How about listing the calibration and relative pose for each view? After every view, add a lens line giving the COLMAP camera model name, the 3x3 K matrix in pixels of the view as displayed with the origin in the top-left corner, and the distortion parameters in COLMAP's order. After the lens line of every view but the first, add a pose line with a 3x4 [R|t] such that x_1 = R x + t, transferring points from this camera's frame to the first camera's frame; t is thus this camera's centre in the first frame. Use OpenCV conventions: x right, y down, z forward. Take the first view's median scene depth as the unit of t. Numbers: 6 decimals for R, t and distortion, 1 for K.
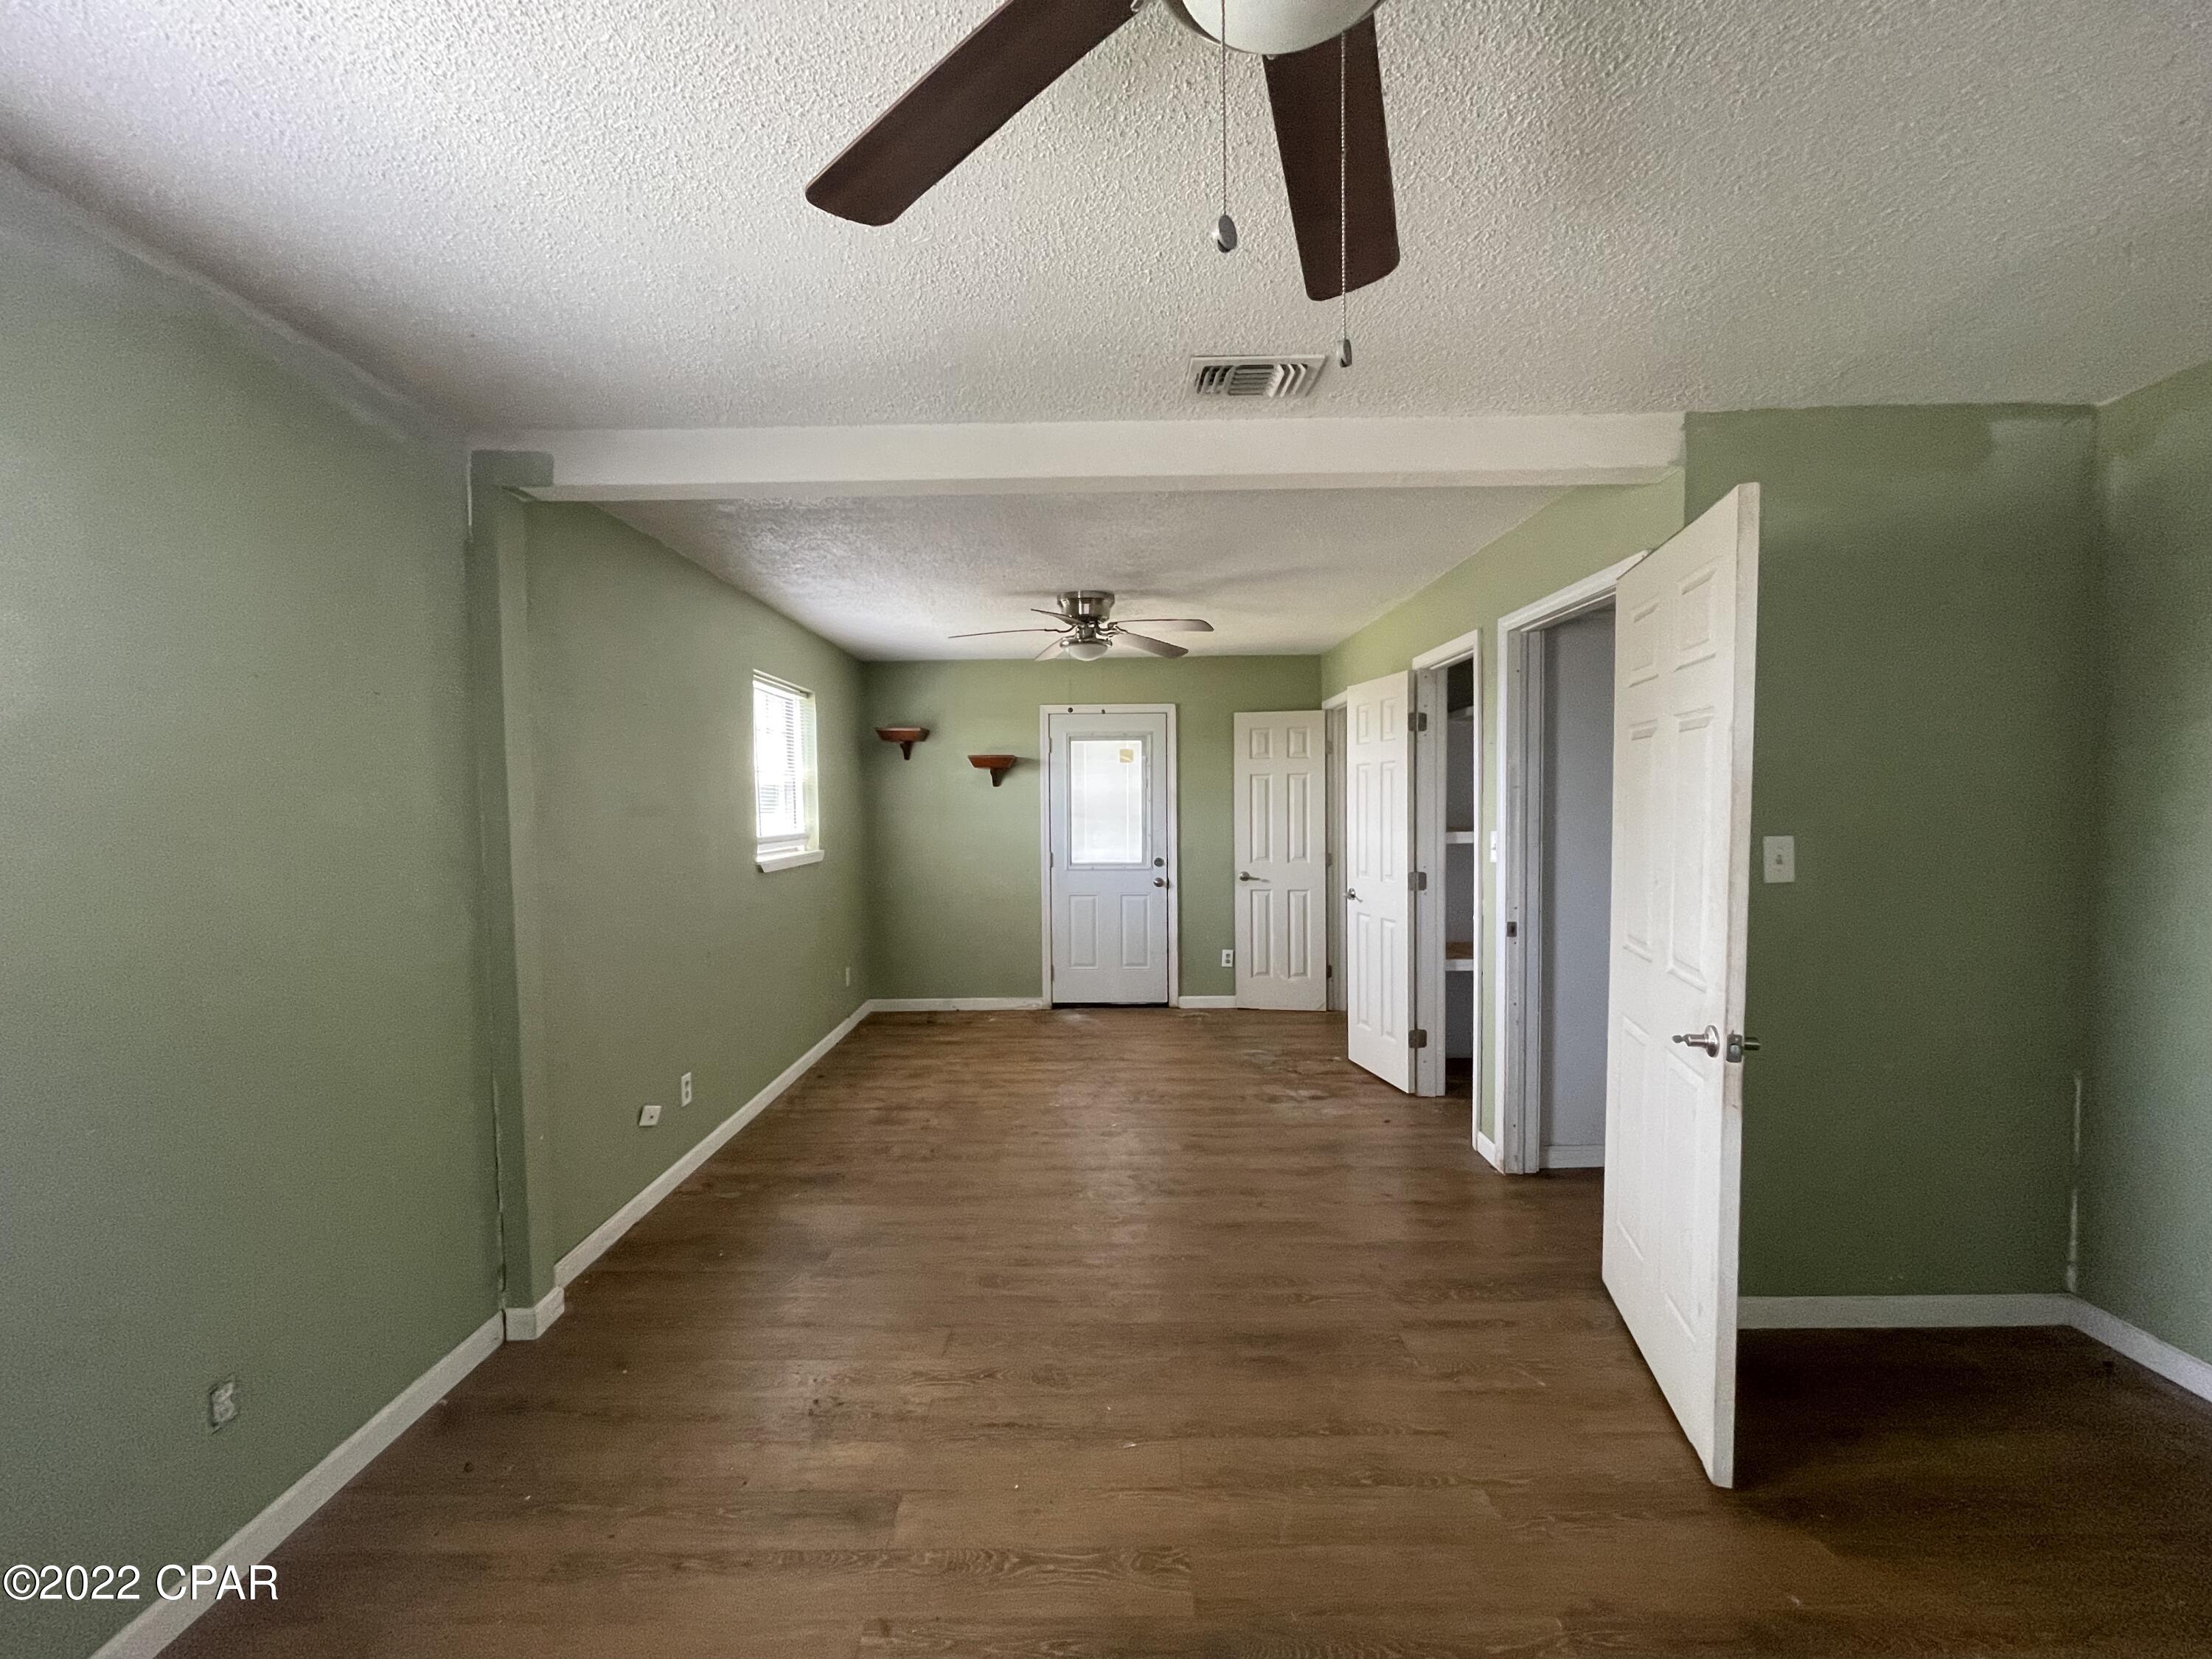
lens RADIAL K [[883.9, 0, 1105.5], [0, 883.9, 825.9], [0, 0, 1]] dist [-0.002625, -0.000031]
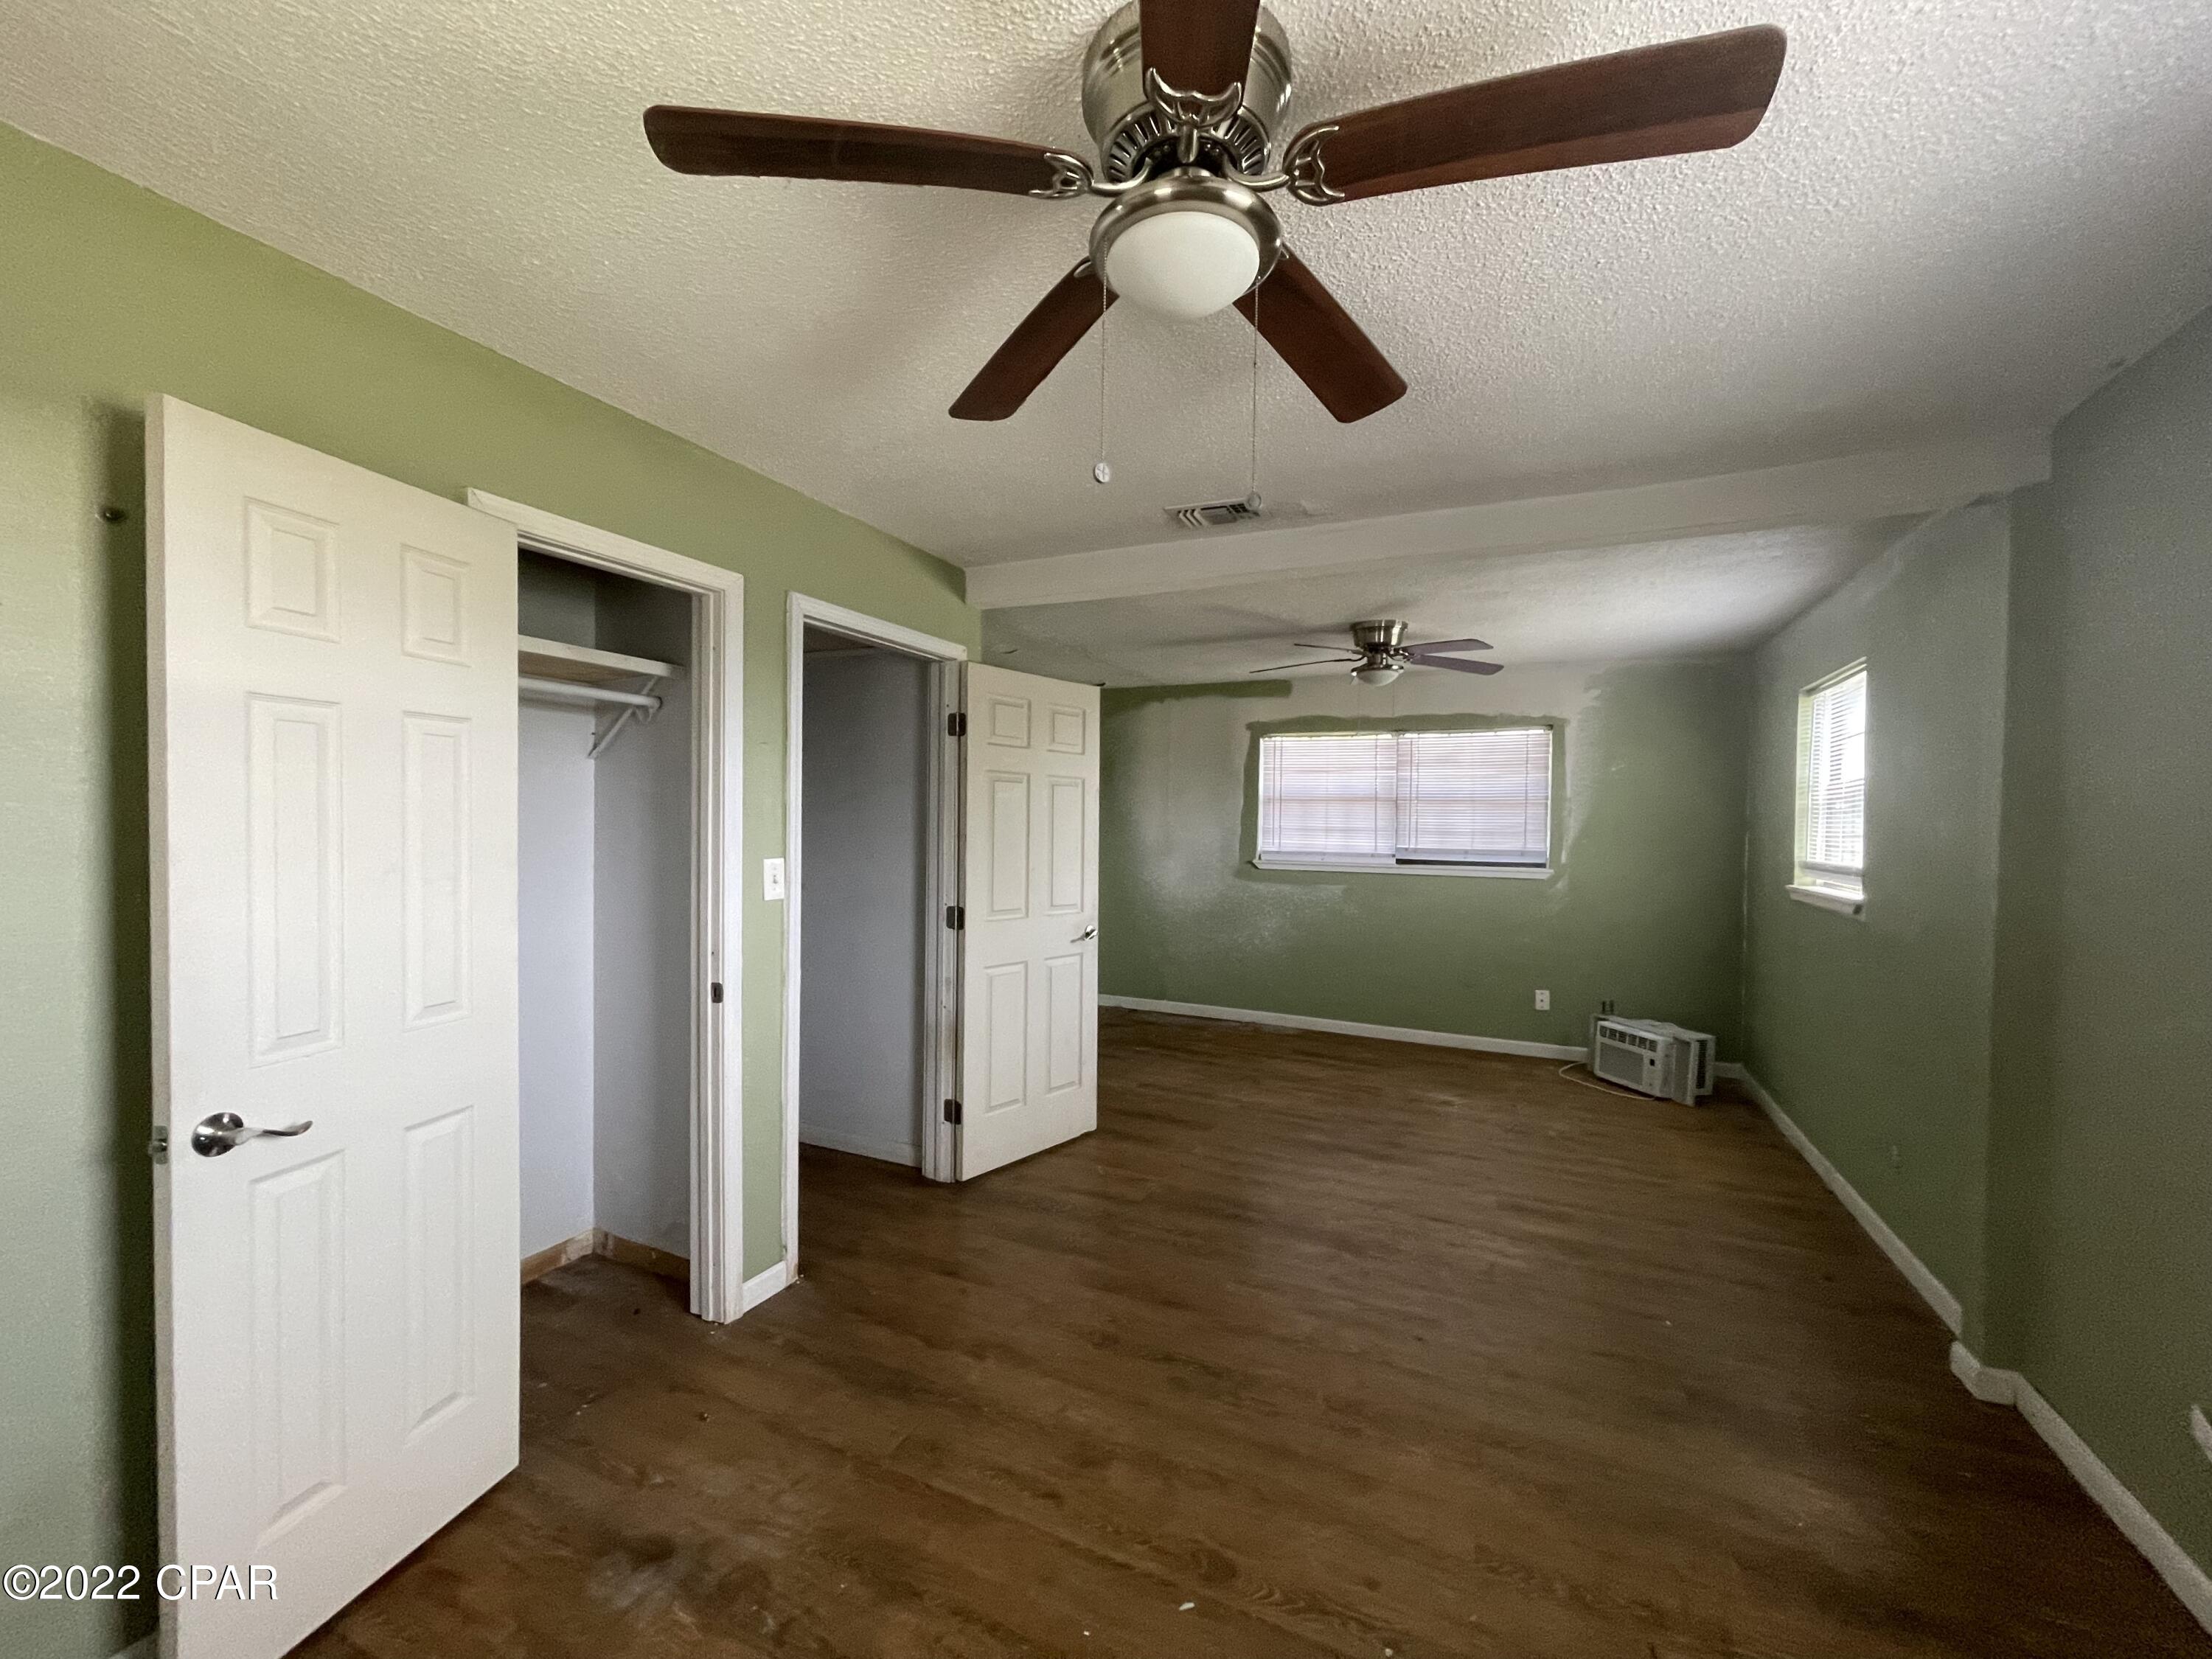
lens RADIAL K [[883.9, 0, 1114.5], [0, 883.9, 833.6], [0, 0, 1]] dist [-0.002625, -0.000031]
pose [[-0.905619, -0.004082, 0.424073, -0.128646], [0.006439, 0.999706, 0.023372, -0.026226], [-0.424043, 0.023897, -0.905327, 1.381722]]
